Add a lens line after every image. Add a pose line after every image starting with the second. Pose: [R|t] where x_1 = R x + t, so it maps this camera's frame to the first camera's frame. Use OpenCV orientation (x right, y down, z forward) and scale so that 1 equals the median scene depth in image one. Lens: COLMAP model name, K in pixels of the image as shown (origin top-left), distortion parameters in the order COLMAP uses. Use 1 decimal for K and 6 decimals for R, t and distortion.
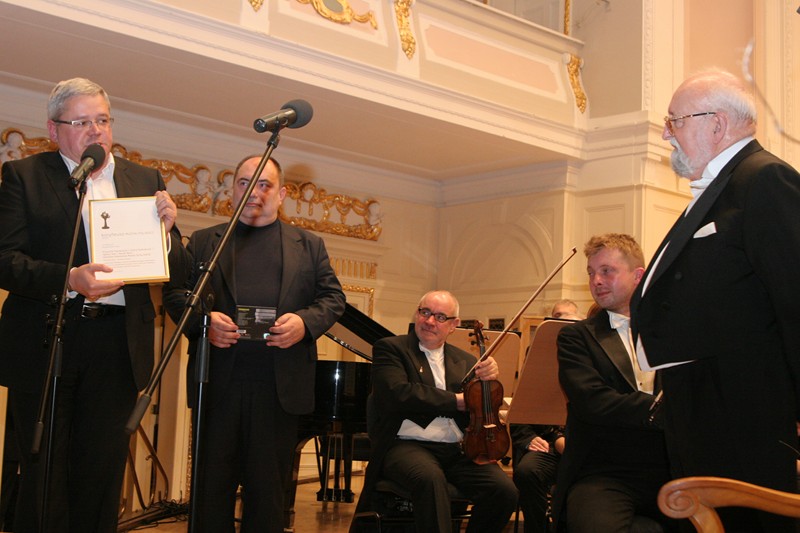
lens RADIAL K [[1092.5, 0, 400.0], [0, 1092.5, 266.5], [0, 0, 1]] dist [-0.100904, 0.064380]
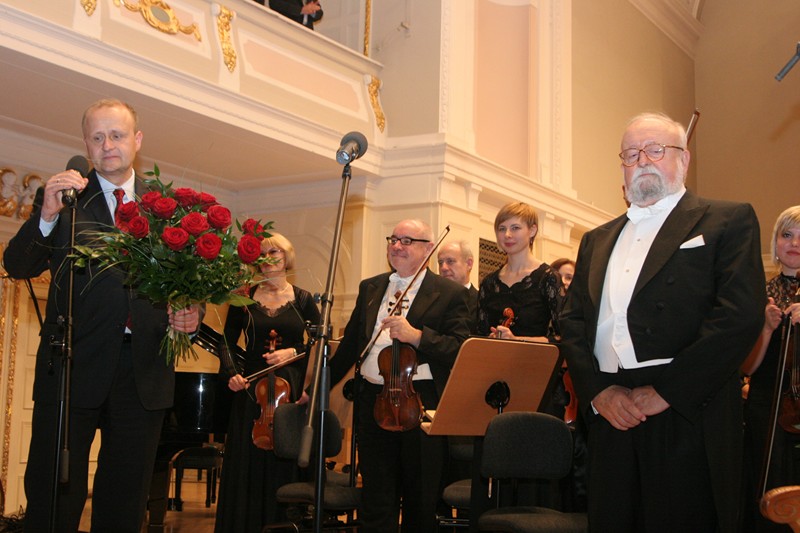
lens RADIAL K [[1061.7, 0, 400.0], [0, 1061.7, 266.5], [0, 0, 1]] dist [-0.112178, 0.052075]
pose [[0.963992, 0.018589, 0.265280, -0.092384], [-0.017713, 0.999827, -0.005694, -0.005938], [-0.265339, 0.000790, 0.964155, 0.006212]]
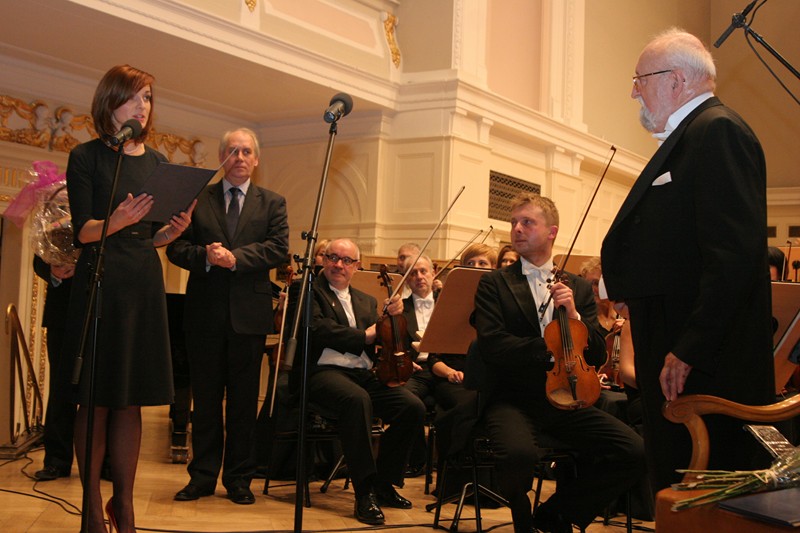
lens RADIAL K [[1061.7, 0, 400.0], [0, 1061.7, 266.5], [0, 0, 1]] dist [-0.112178, 0.052075]
pose [[0.970391, 0.011225, 0.241279, -0.091649], [-0.027618, 0.997525, 0.064669, -0.011168], [-0.239955, -0.069418, 0.968299, -0.051279]]
